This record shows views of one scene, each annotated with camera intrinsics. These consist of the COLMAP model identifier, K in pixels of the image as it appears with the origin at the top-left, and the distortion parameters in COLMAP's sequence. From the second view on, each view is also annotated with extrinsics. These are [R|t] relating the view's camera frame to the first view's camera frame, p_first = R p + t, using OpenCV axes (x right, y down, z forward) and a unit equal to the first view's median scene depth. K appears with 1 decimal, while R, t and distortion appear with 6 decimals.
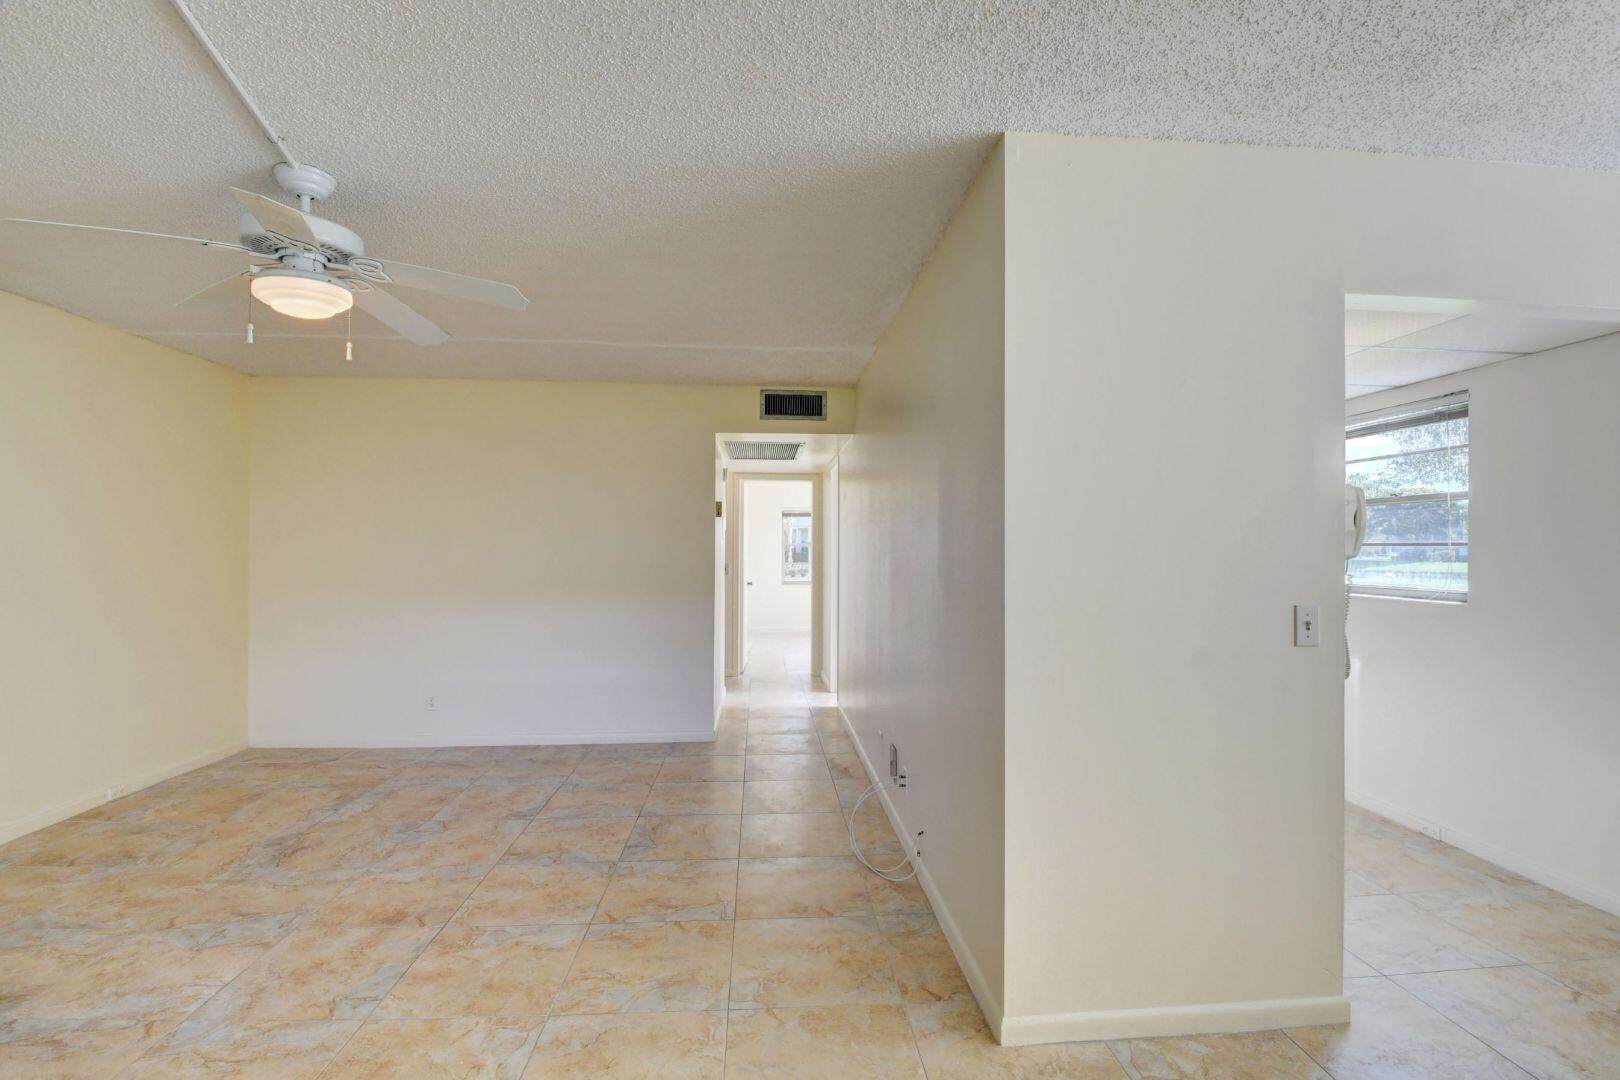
lens RADIAL K [[706.6, 0, 827.1], [0, 706.6, 536.1], [0, 0, 1]] dist [-0.018785, -0.007705]
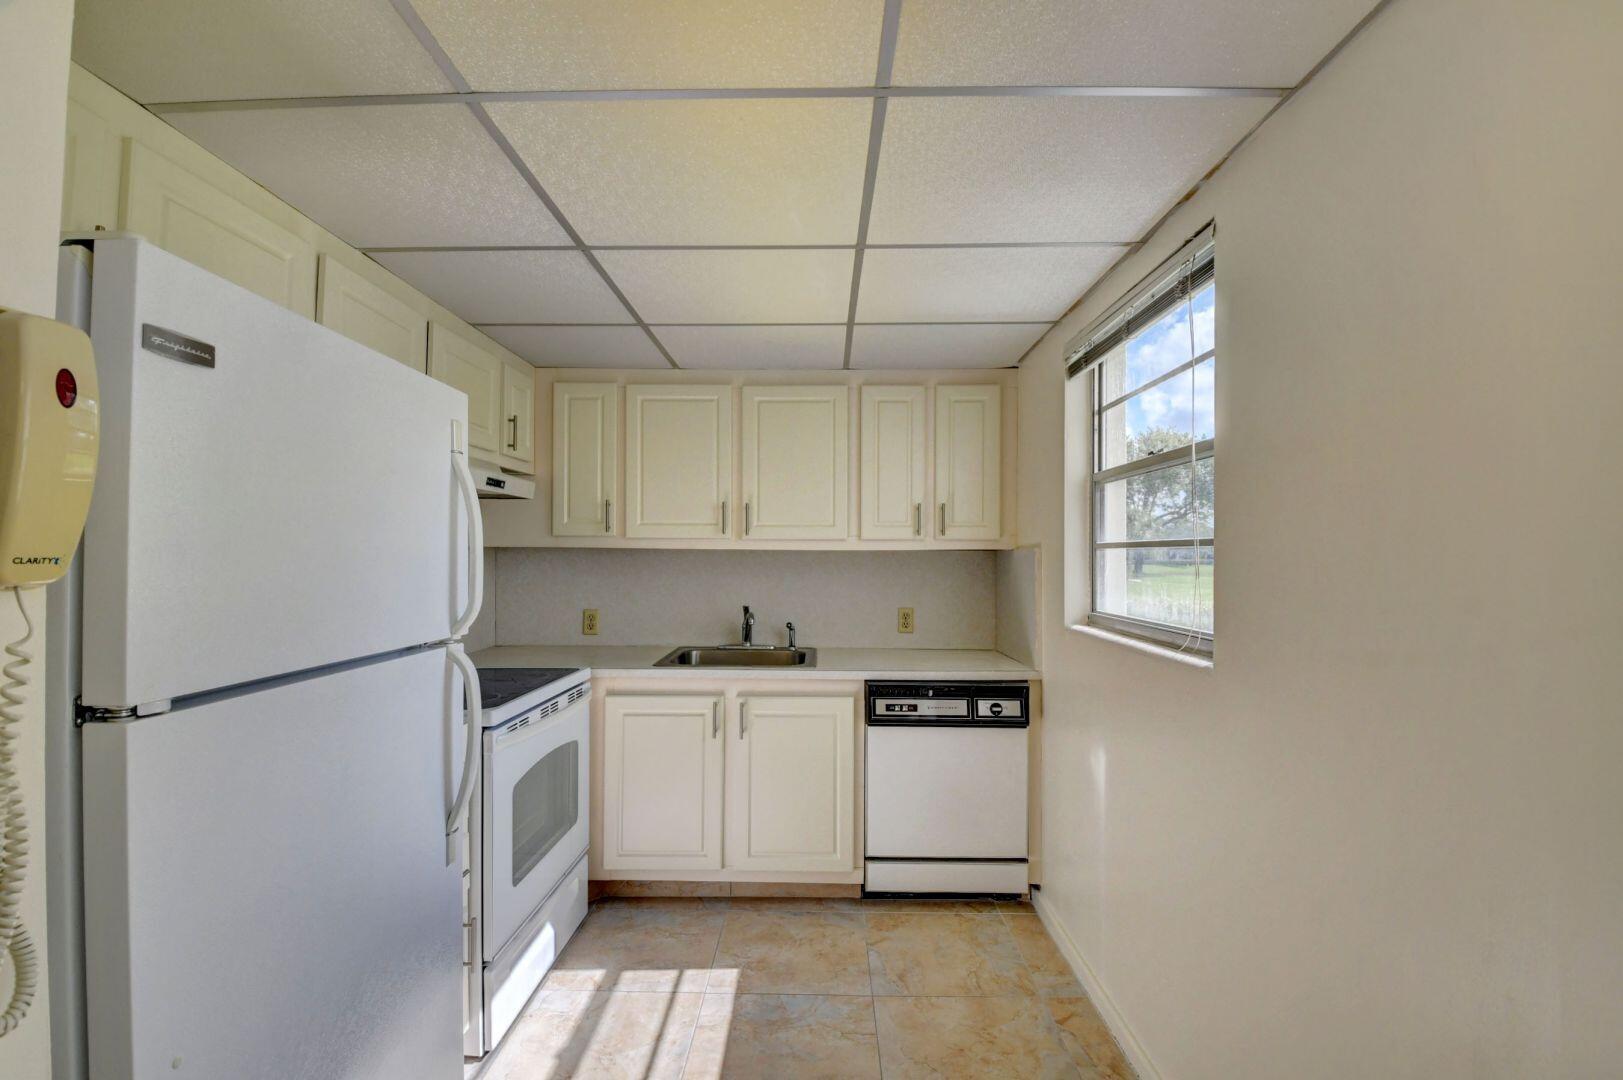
lens RADIAL K [[707.9, 0, 800.7], [0, 707.9, 535.9], [0, 0, 1]] dist [-0.018785, -0.007705]
pose [[-0.993598, -0.000114, 0.112970, -0.327212], [-0.004515, 0.999240, -0.038705, 0.030525], [-0.112879, -0.038968, -0.992844, 1.776582]]
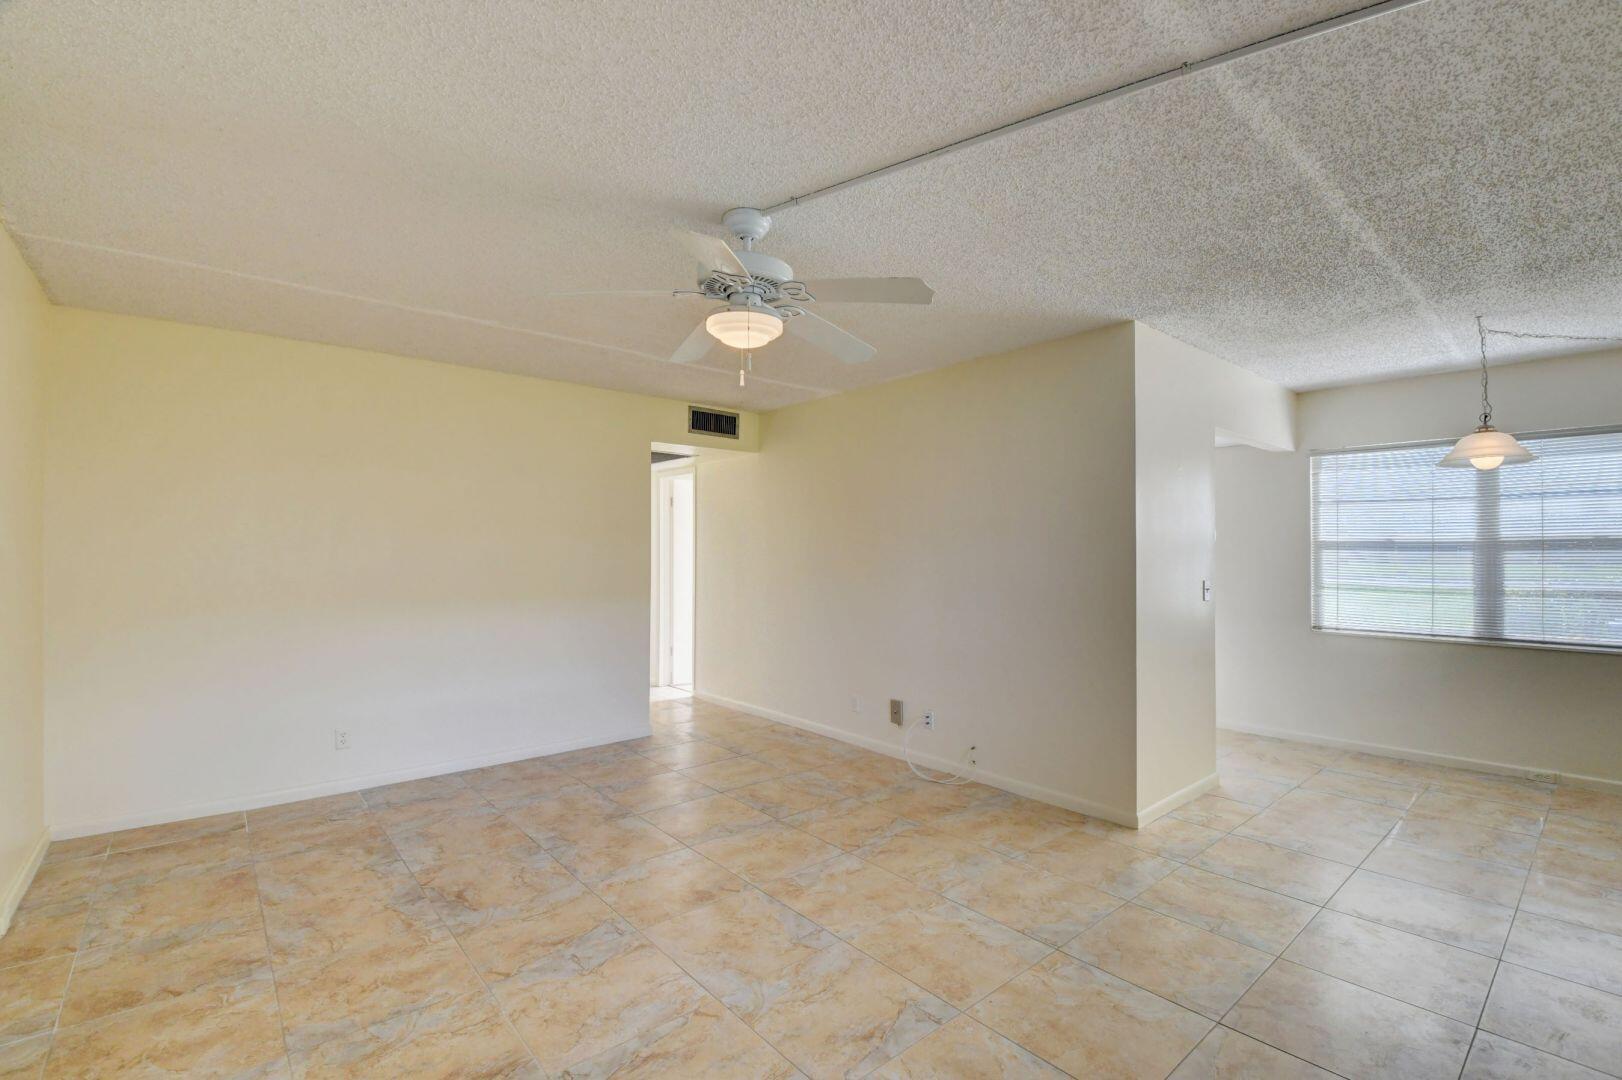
lens RADIAL K [[707.5, 0, 807.0], [0, 707.5, 541.3], [0, 0, 1]] dist [-0.018785, -0.007705]
pose [[0.814753, 0.006098, 0.579776, -1.171973], [-0.008319, 0.999965, 0.001173, -0.004241], [-0.579749, -0.005779, 0.814775, 0.019131]]
